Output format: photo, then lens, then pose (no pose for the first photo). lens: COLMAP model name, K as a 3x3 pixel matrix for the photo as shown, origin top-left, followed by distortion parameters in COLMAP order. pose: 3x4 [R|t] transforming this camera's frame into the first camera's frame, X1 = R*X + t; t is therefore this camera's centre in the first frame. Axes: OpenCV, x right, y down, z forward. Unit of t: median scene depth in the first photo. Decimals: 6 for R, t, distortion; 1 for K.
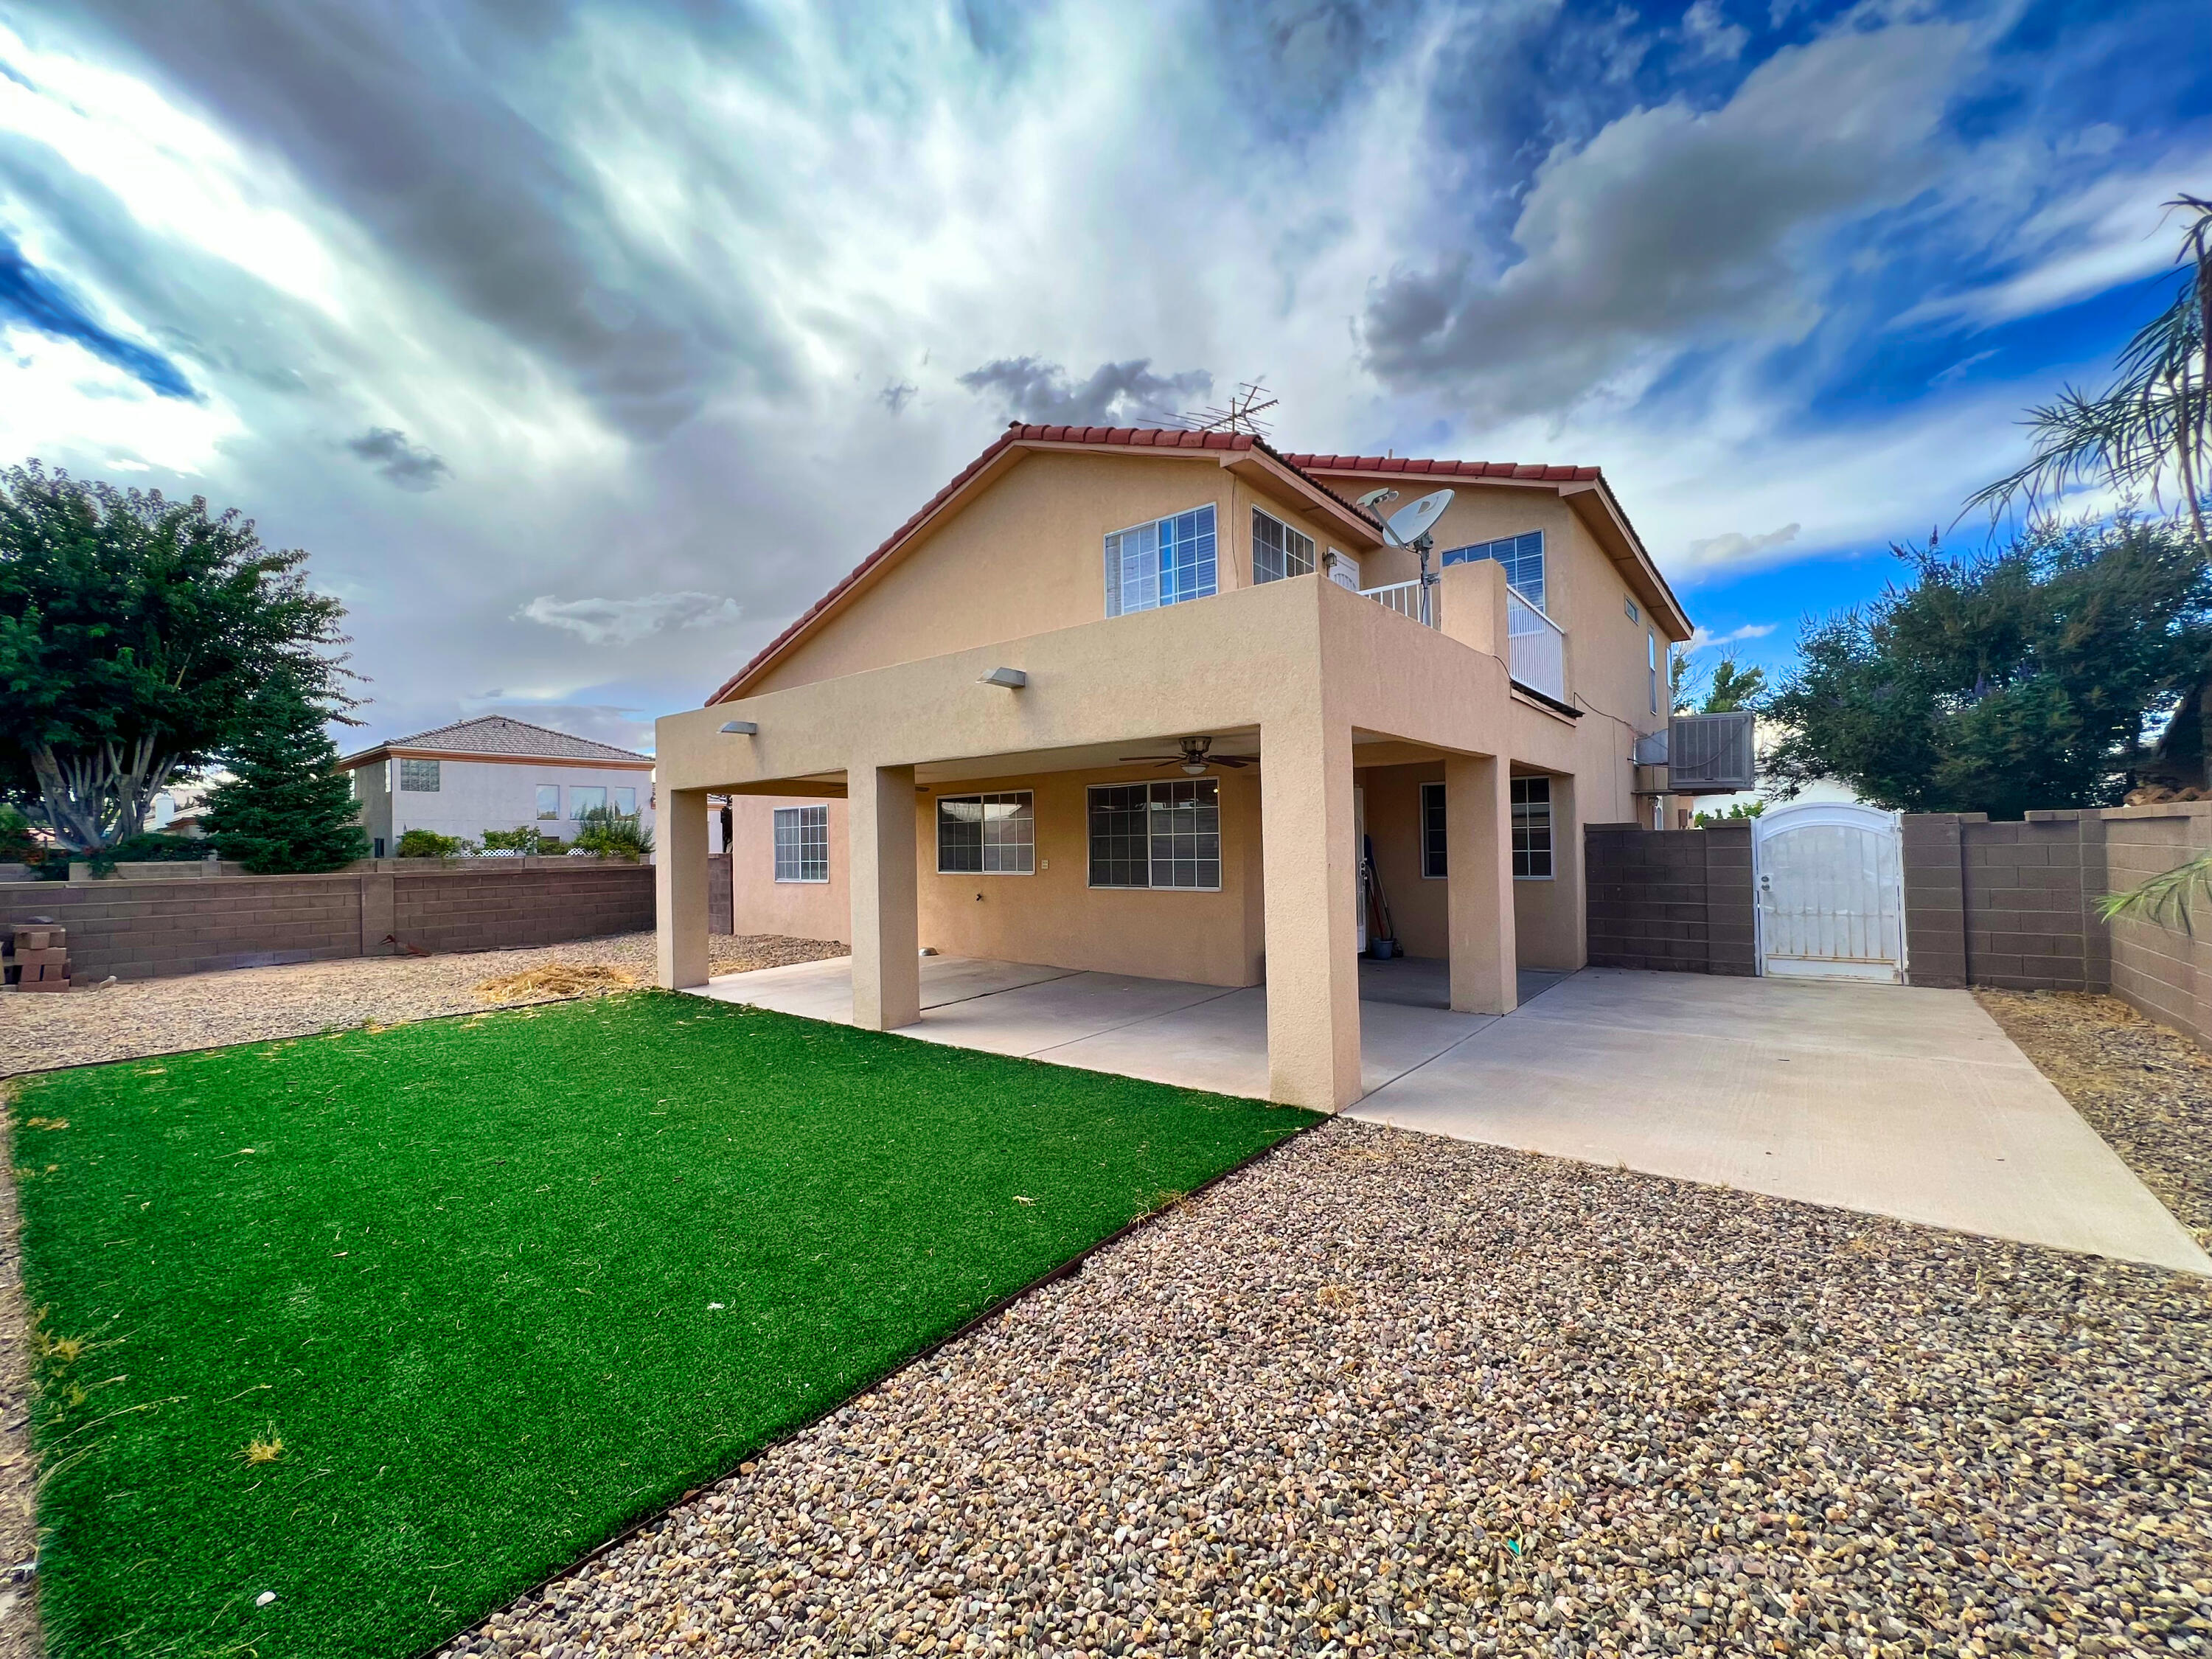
lens RADIAL K [[891.0, 0, 1106.0], [0, 891.0, 829.5], [0, 0, 1]] dist [-0.000663, -0.000028]
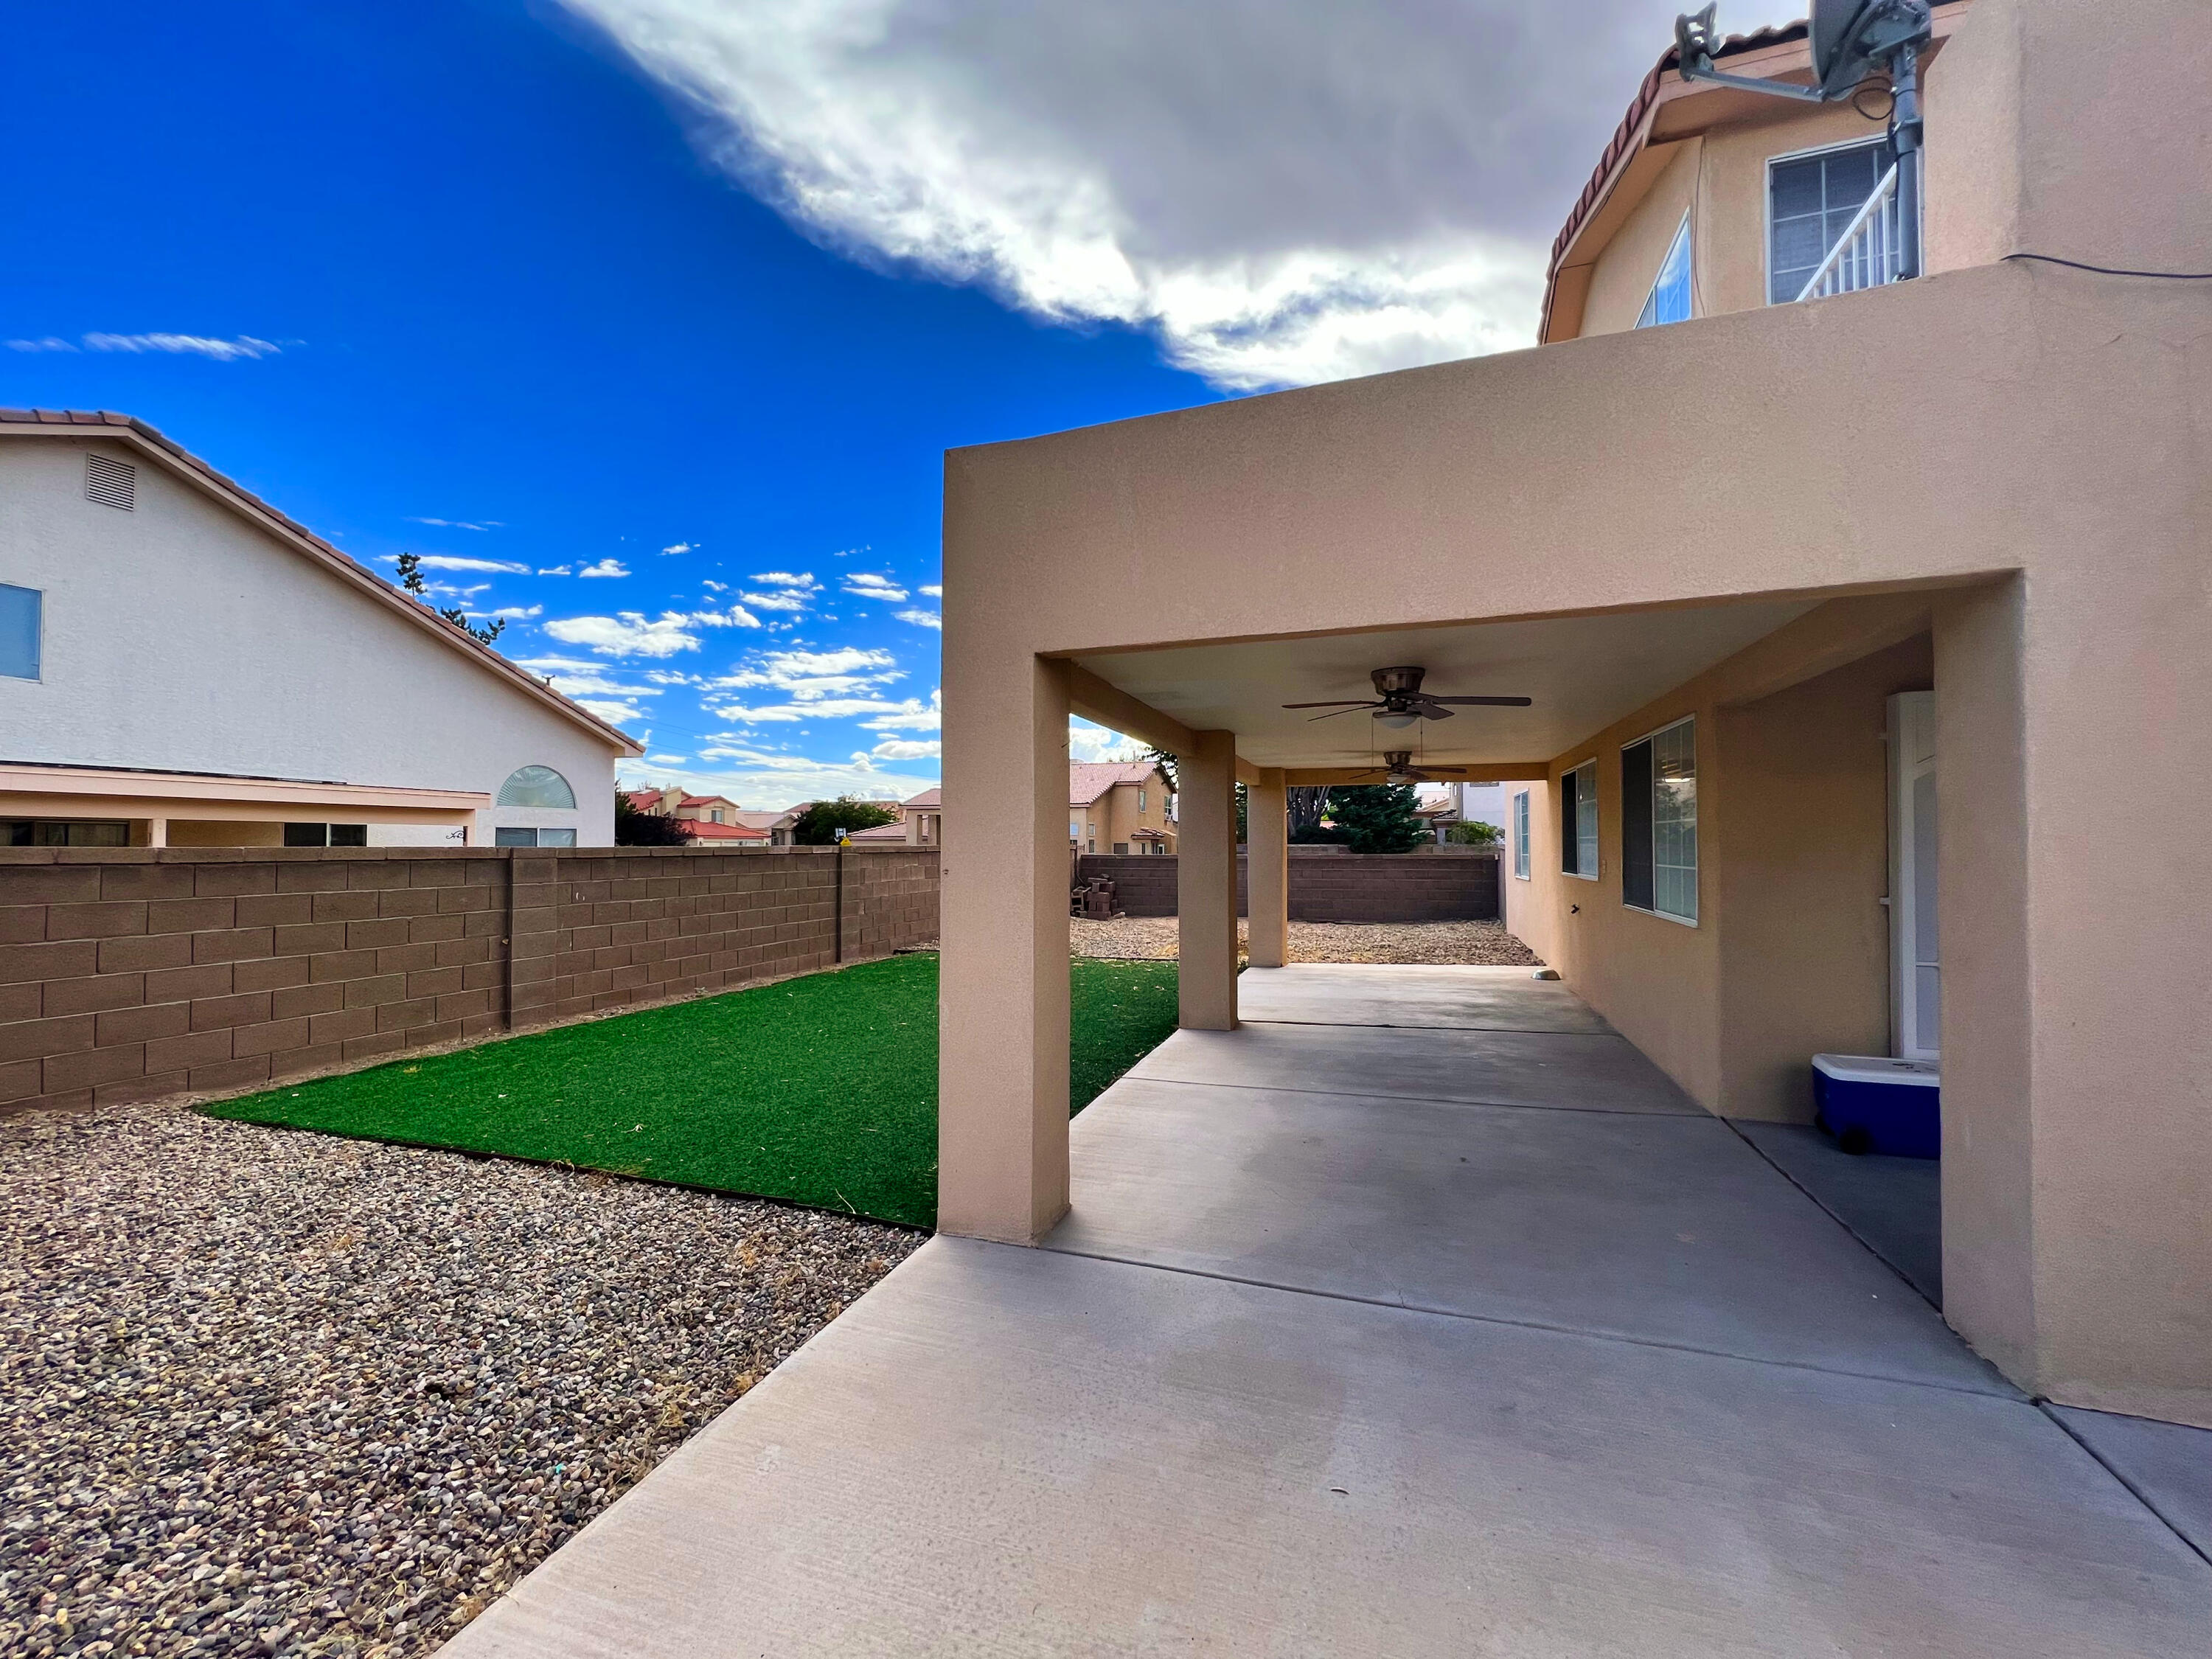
lens RADIAL K [[891.0, 0, 1106.0], [0, 891.0, 829.5], [0, 0, 1]] dist [-0.000663, -0.000028]
pose [[0.334387, -0.000047, -0.942436, 0.493344], [0.013679, 0.999895, 0.004804, 0.002118], [0.942336, -0.014498, 0.334353, 0.463675]]
